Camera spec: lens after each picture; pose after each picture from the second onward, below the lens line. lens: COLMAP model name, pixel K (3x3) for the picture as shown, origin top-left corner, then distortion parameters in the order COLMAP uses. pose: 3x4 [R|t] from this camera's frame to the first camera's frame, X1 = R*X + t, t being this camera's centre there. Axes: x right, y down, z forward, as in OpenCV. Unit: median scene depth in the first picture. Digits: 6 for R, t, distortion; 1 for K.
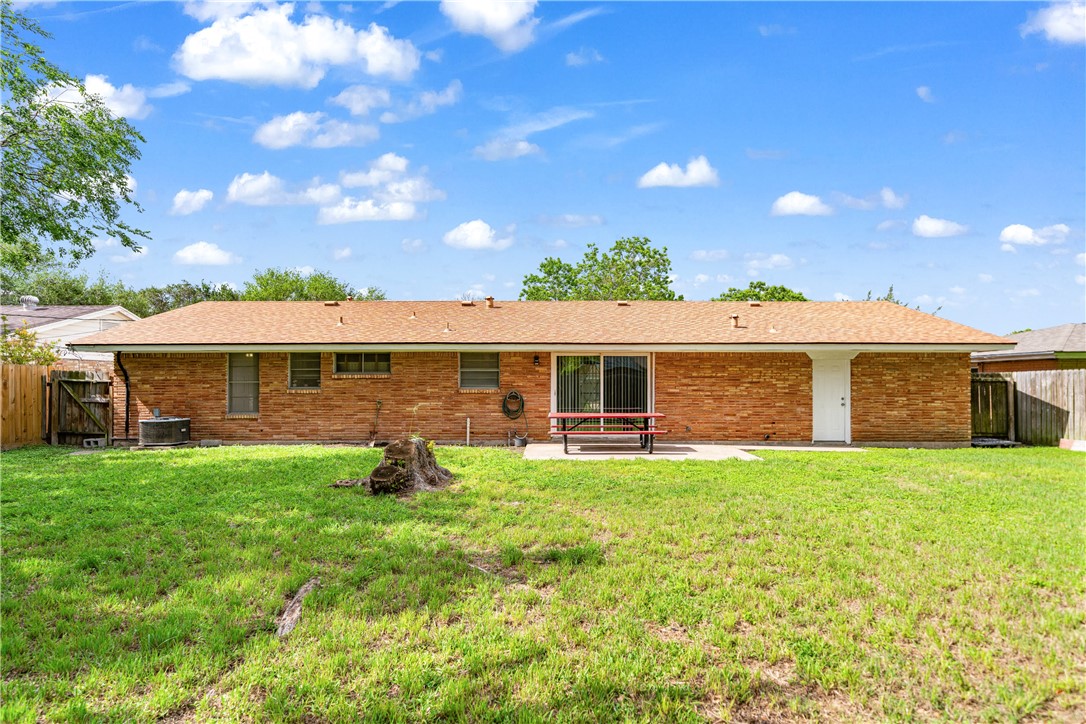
lens RADIAL K [[565.1, 0, 542.4], [0, 565.1, 370.6], [0, 0, 1]] dist [-0.002013, -0.000062]
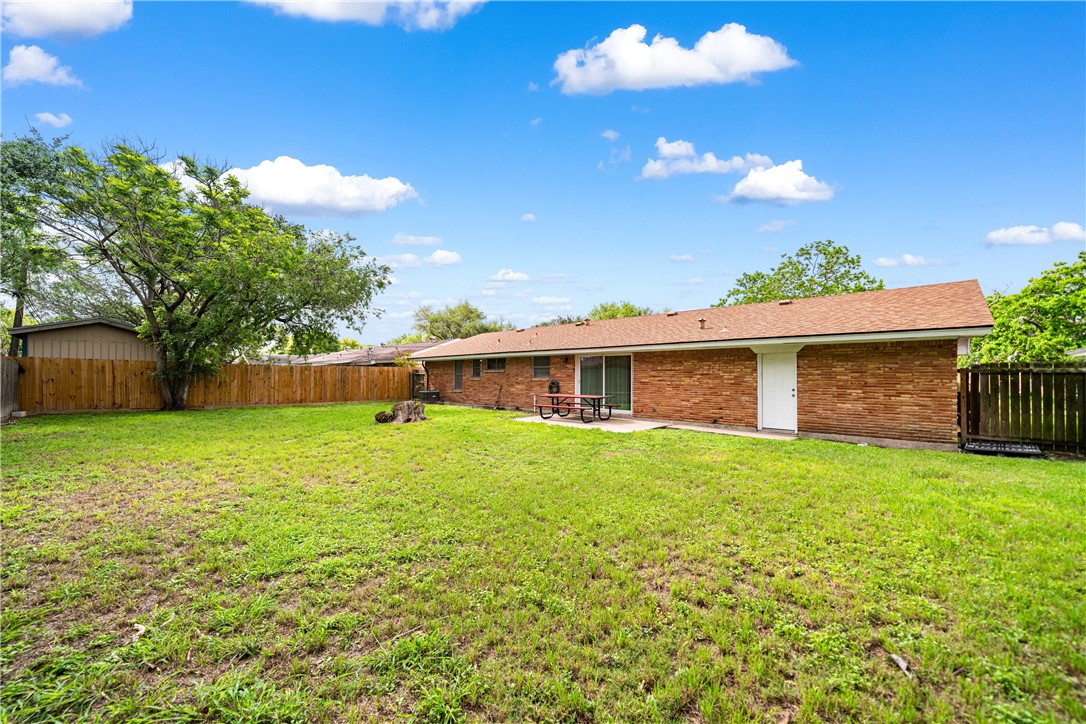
lens RADIAL K [[409.2, 0, 543.3], [0, 409.2, 362.8], [0, 0, 1]] dist [-0.001998, -0.000368]
pose [[0.730108, -0.019598, -0.683051, 0.713047], [0.014801, 0.999808, -0.012865, 0.002667], [0.683172, -0.000717, 0.730257, 0.132941]]
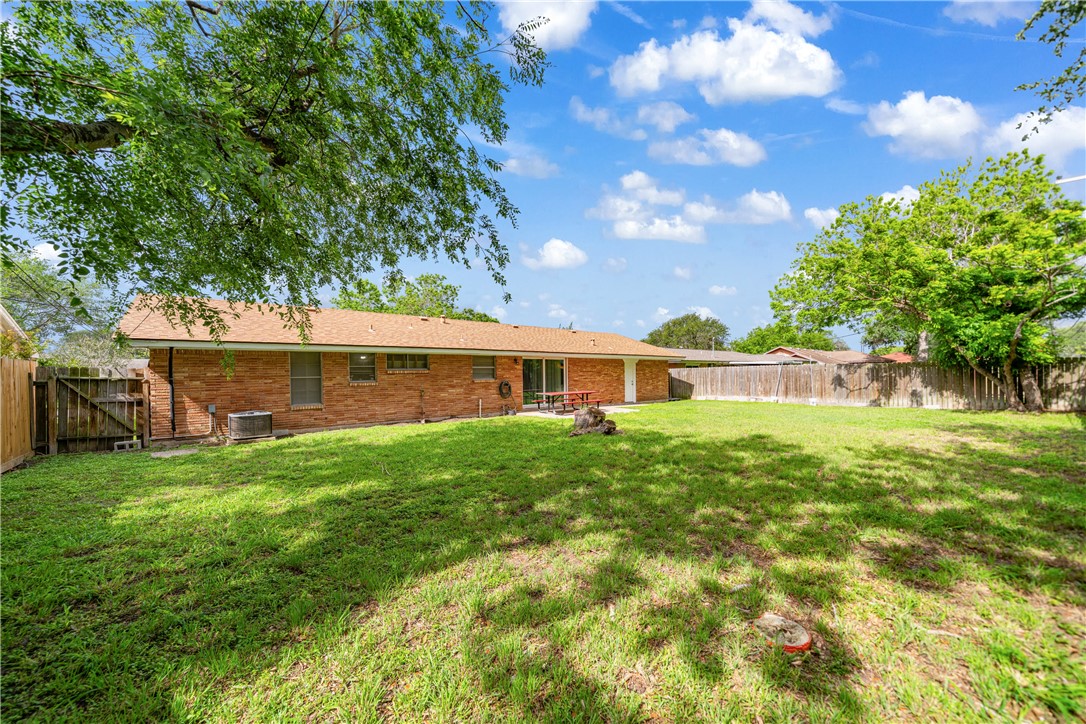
lens RADIAL K [[409.2, 0, 539.9], [0, 409.2, 367.3], [0, 0, 1]] dist [-0.001998, -0.000368]
pose [[0.762106, 0.002363, 0.647448, -0.713788], [-0.005956, 0.999977, 0.003361, -0.005476], [-0.647425, -0.006417, 0.762102, 0.065279]]
